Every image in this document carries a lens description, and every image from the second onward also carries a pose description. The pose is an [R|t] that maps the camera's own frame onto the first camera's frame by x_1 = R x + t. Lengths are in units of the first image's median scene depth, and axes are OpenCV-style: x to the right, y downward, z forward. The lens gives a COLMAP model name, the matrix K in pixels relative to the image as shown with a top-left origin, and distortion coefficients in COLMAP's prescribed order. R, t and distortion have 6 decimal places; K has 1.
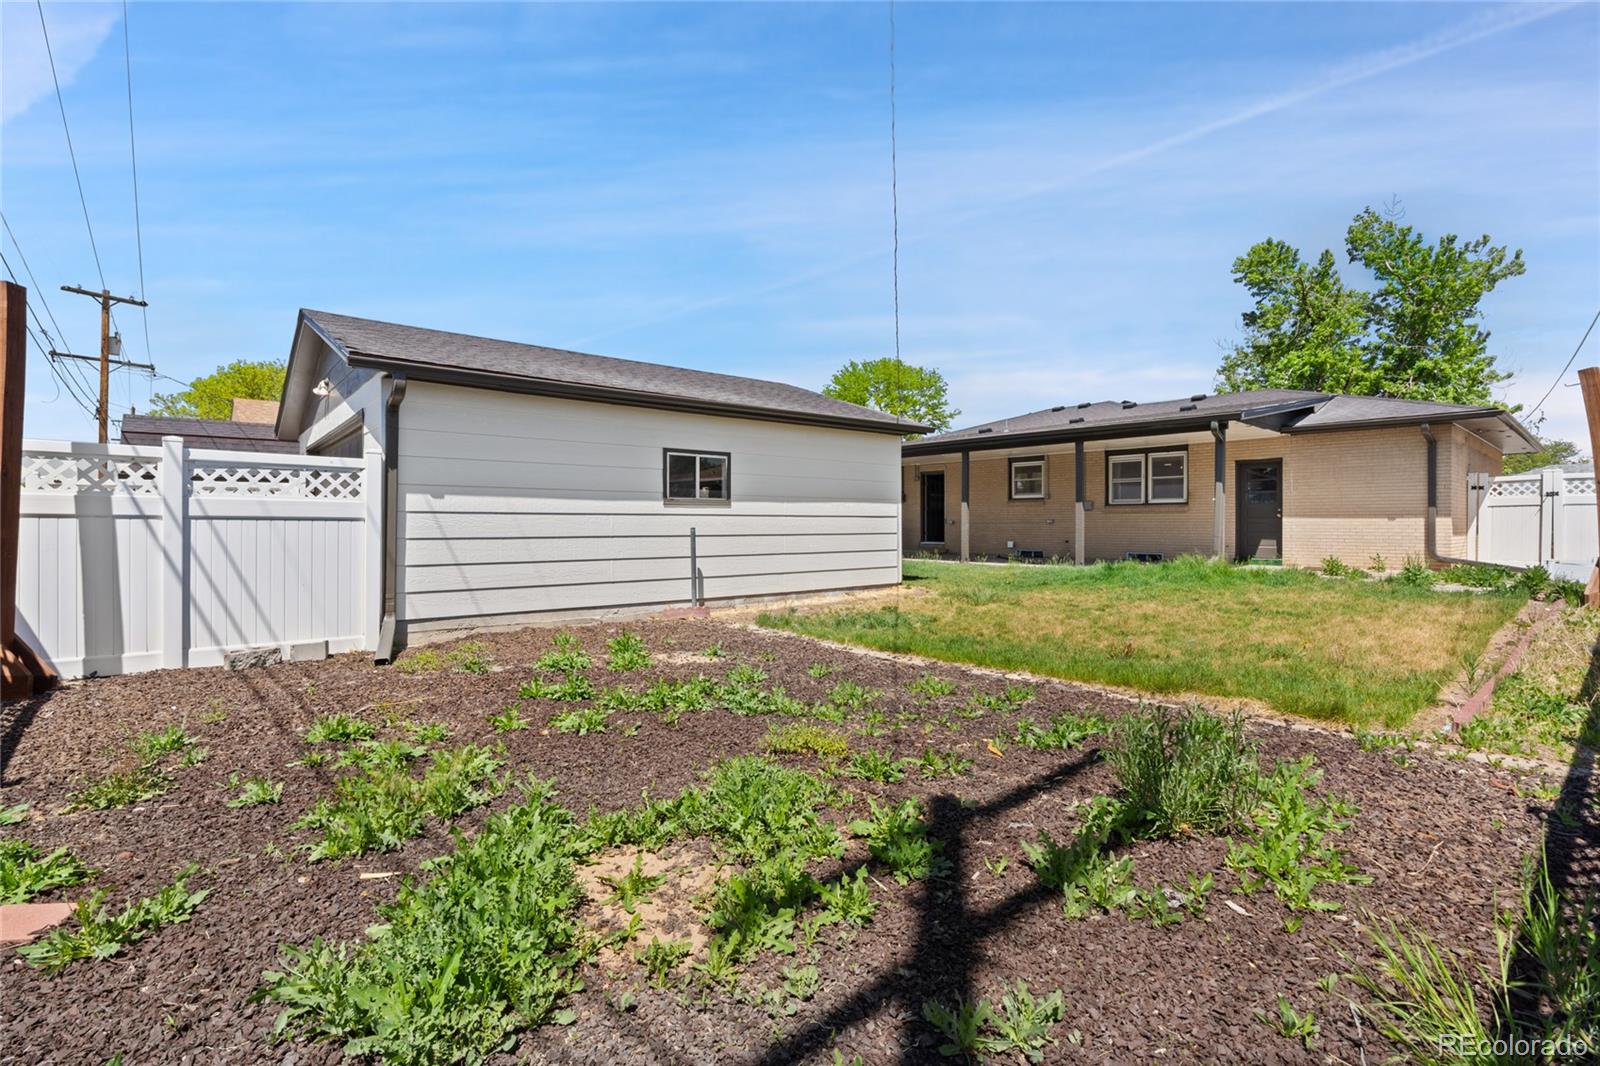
lens RADIAL K [[728.1, 0, 796.2], [0, 728.1, 525.6], [0, 0, 1]] dist [-0.010695, 0.003549]
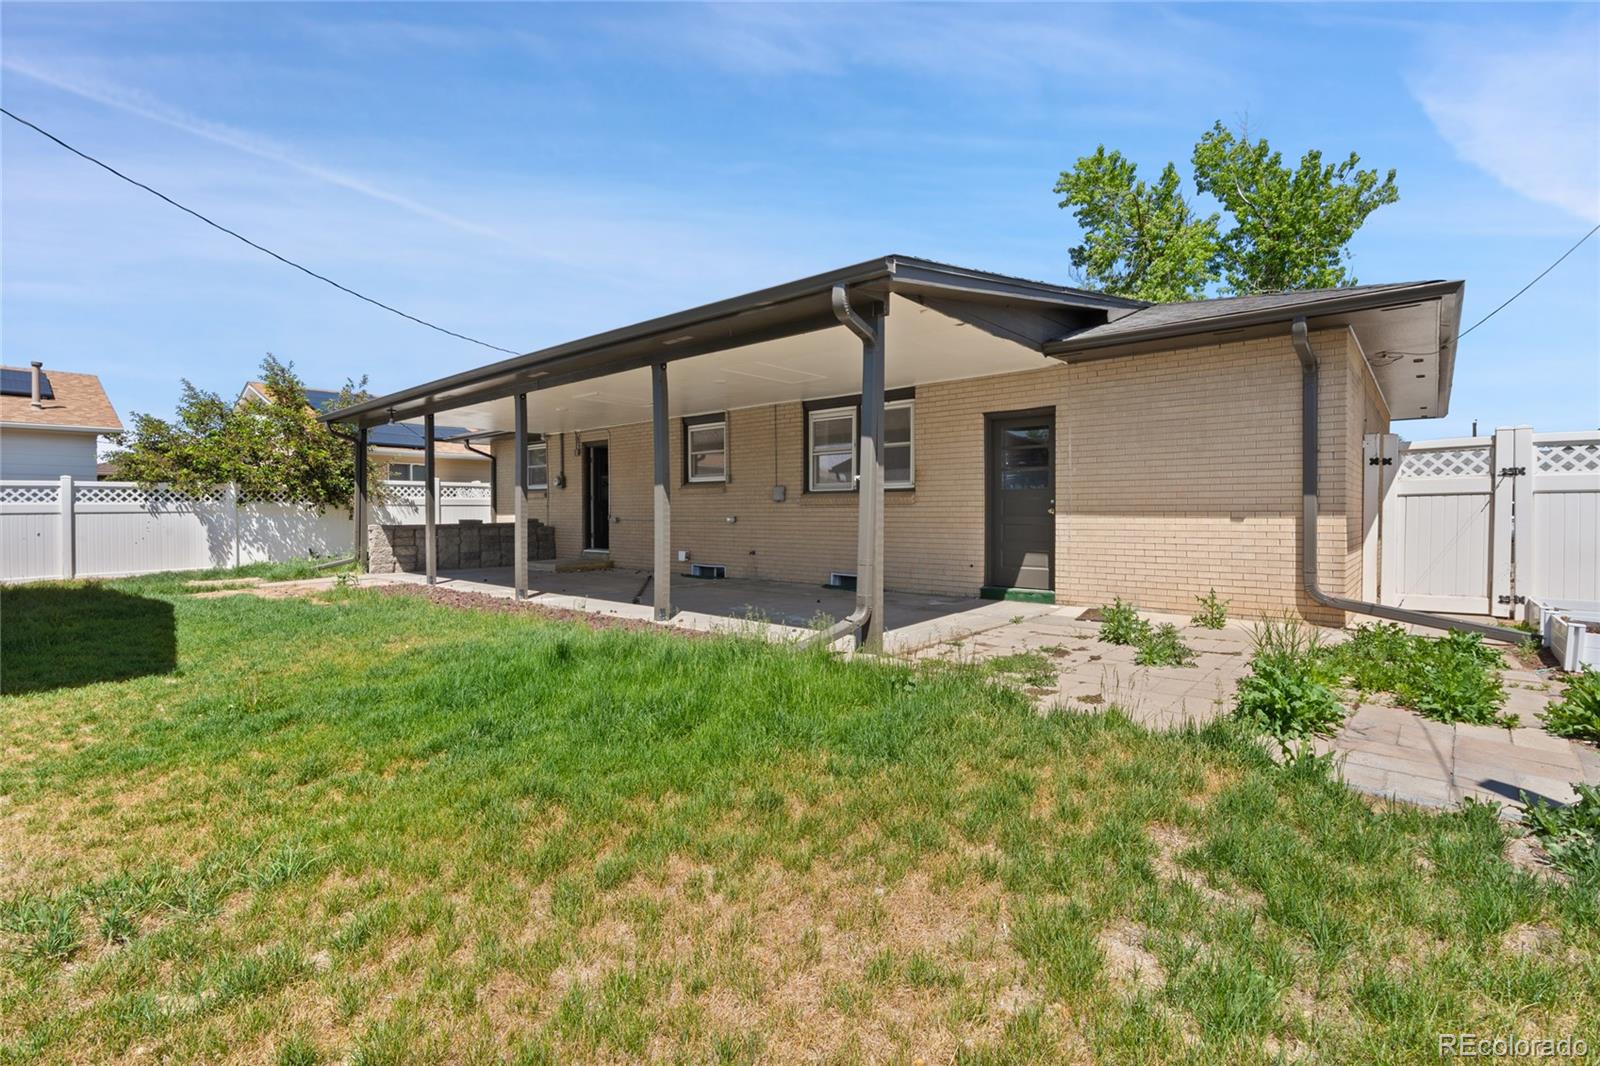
lens RADIAL K [[728.1, 0, 802.4], [0, 728.1, 528.9], [0, 0, 1]] dist [-0.010695, 0.003549]
pose [[0.990212, -0.002423, 0.139549, 0.258231], [0.000402, 0.999895, 0.014508, -0.005649], [-0.139570, -0.014309, 0.990109, 0.309060]]
